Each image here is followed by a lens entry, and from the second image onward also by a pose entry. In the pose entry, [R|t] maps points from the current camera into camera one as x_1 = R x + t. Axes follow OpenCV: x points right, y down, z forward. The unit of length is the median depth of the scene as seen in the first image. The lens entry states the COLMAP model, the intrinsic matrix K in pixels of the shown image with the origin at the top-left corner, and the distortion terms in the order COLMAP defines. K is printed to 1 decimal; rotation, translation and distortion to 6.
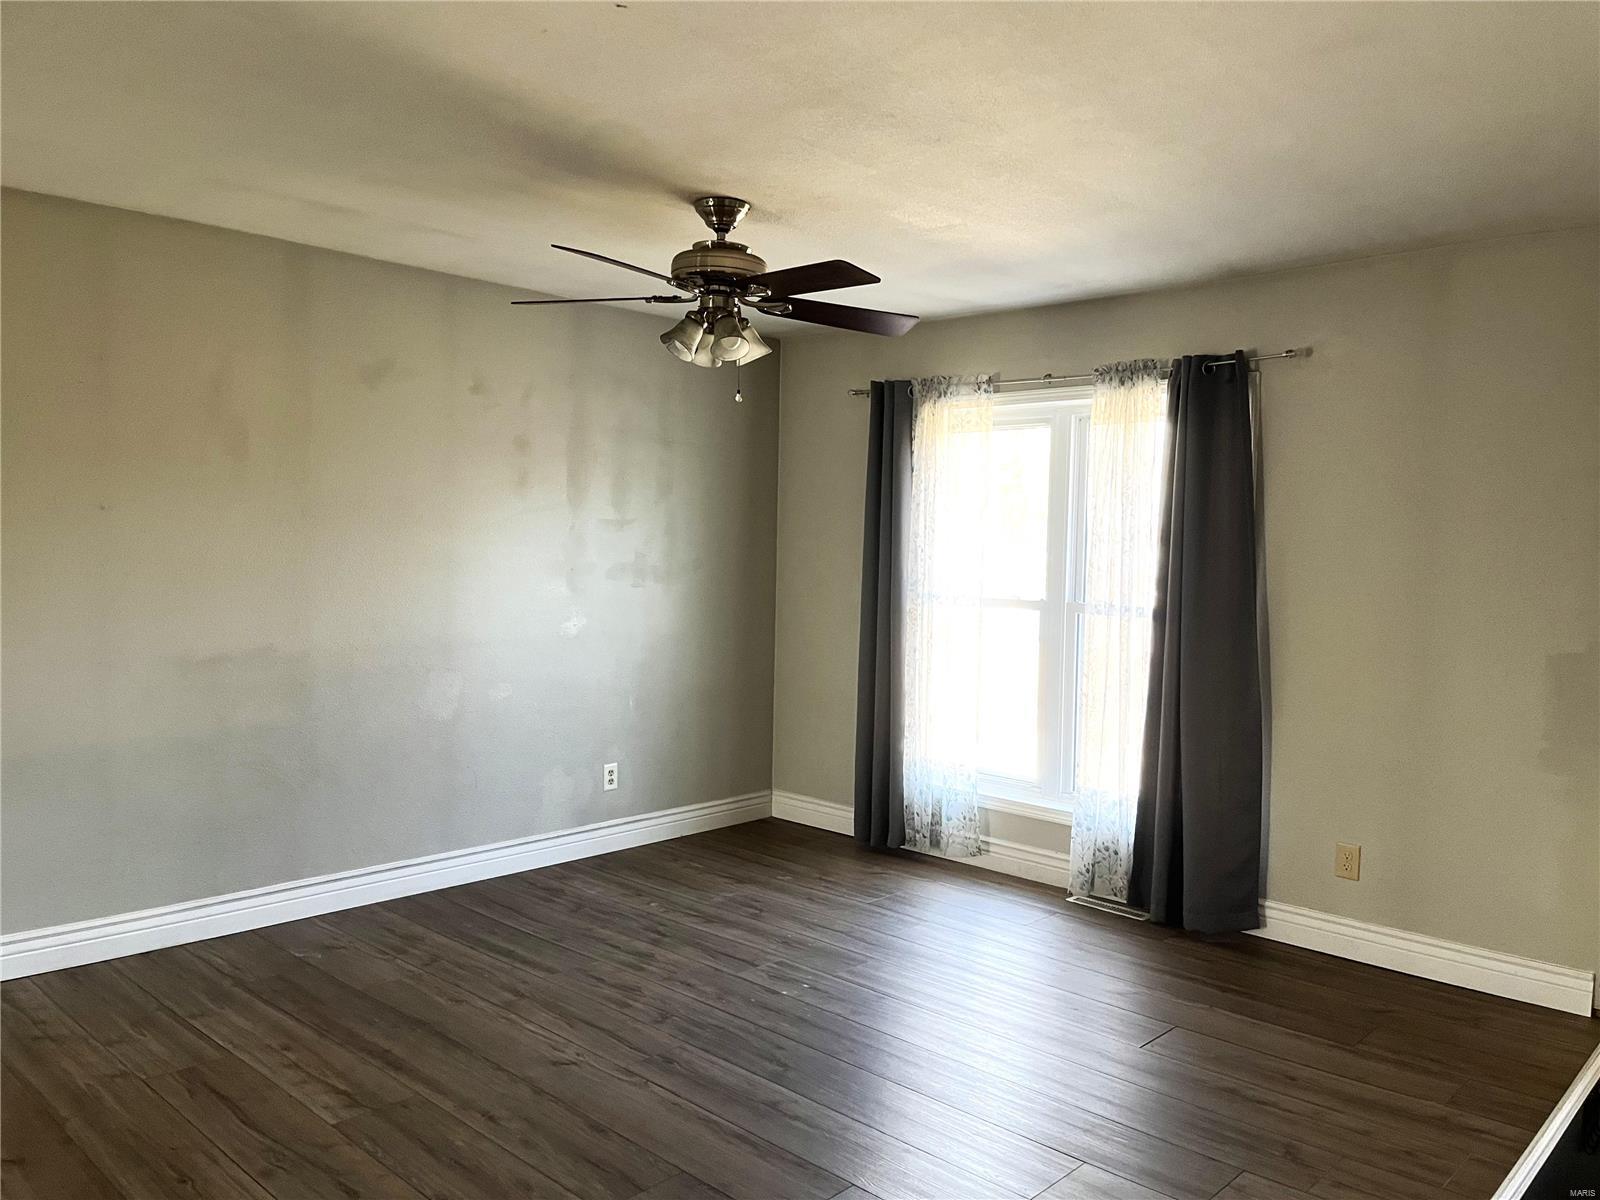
lens RADIAL K [[1212.0, 0, 798.4], [0, 1212.0, 600.1], [0, 0, 1]] dist [0.057257, -0.077043]
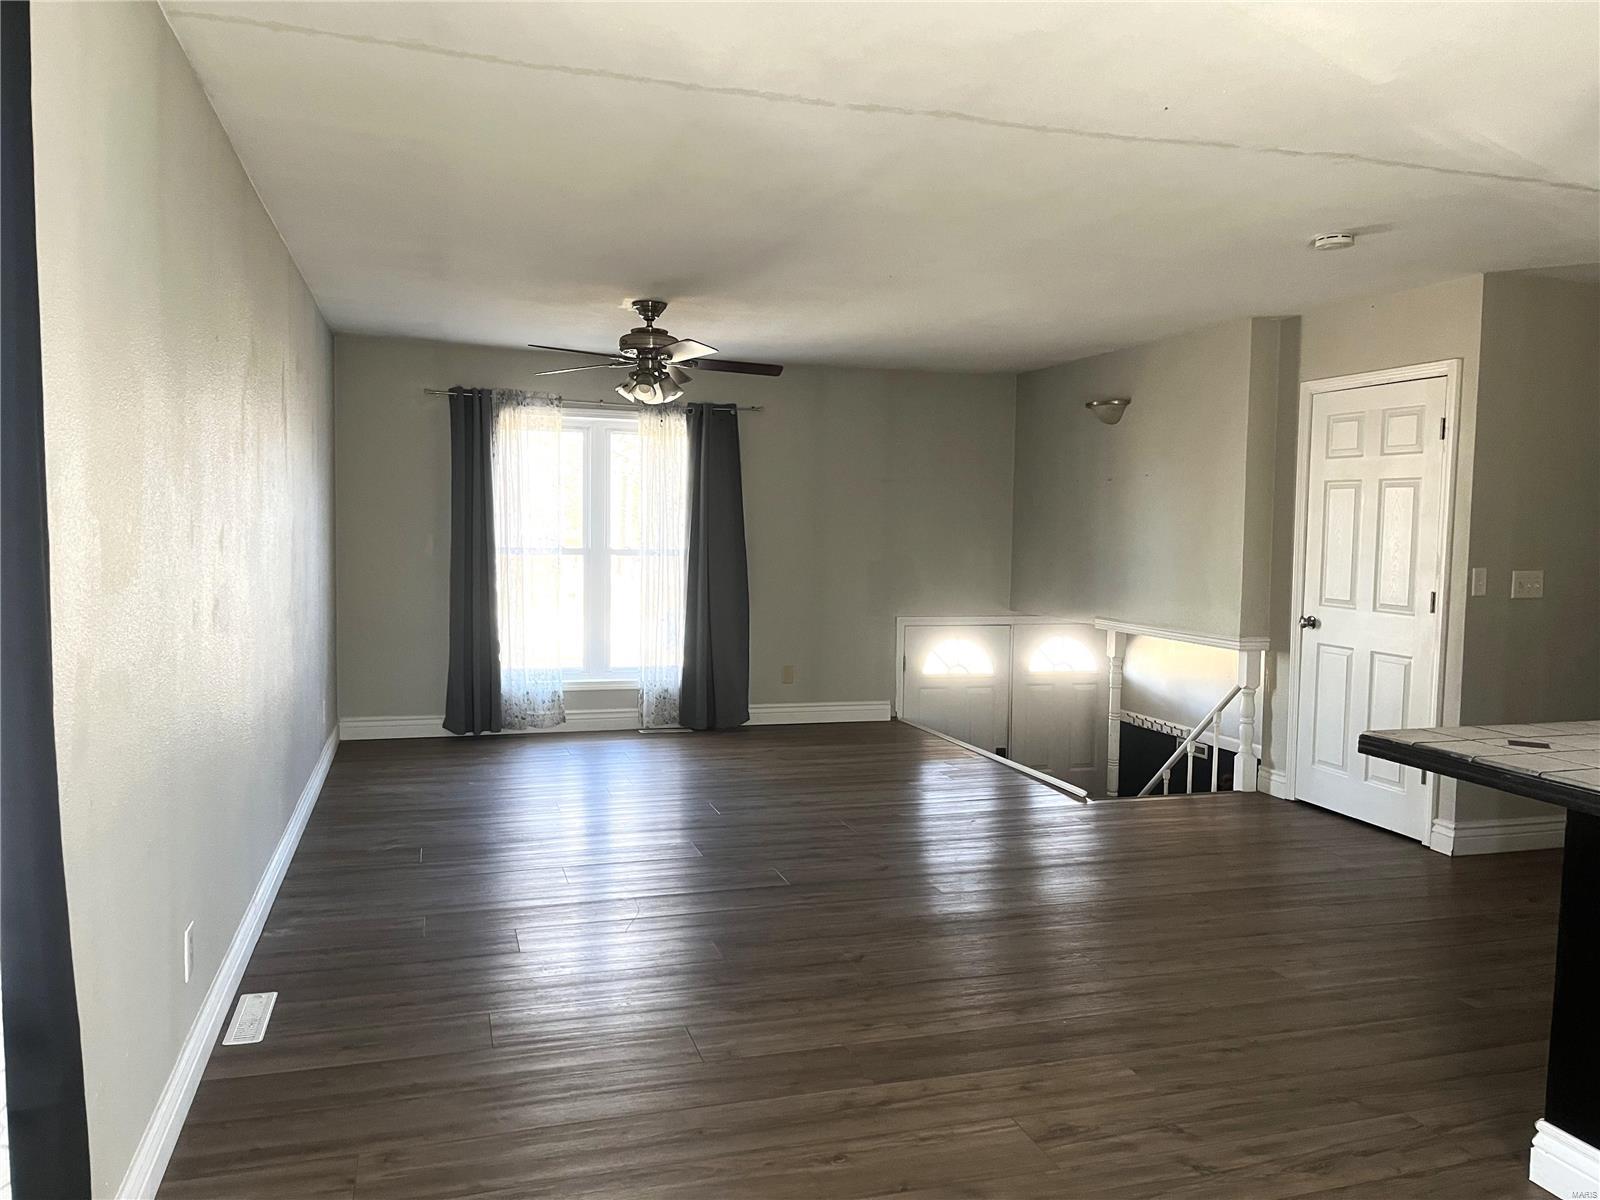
lens RADIAL K [[1212.0, 0, 804.6], [0, 1212.0, 602.2], [0, 0, 1]] dist [0.057257, -0.077043]
pose [[0.491169, -0.069047, 0.868323, -0.981342], [0.036322, 0.997610, 0.058782, -0.011490], [-0.870306, 0.002667, 0.492503, 0.021344]]
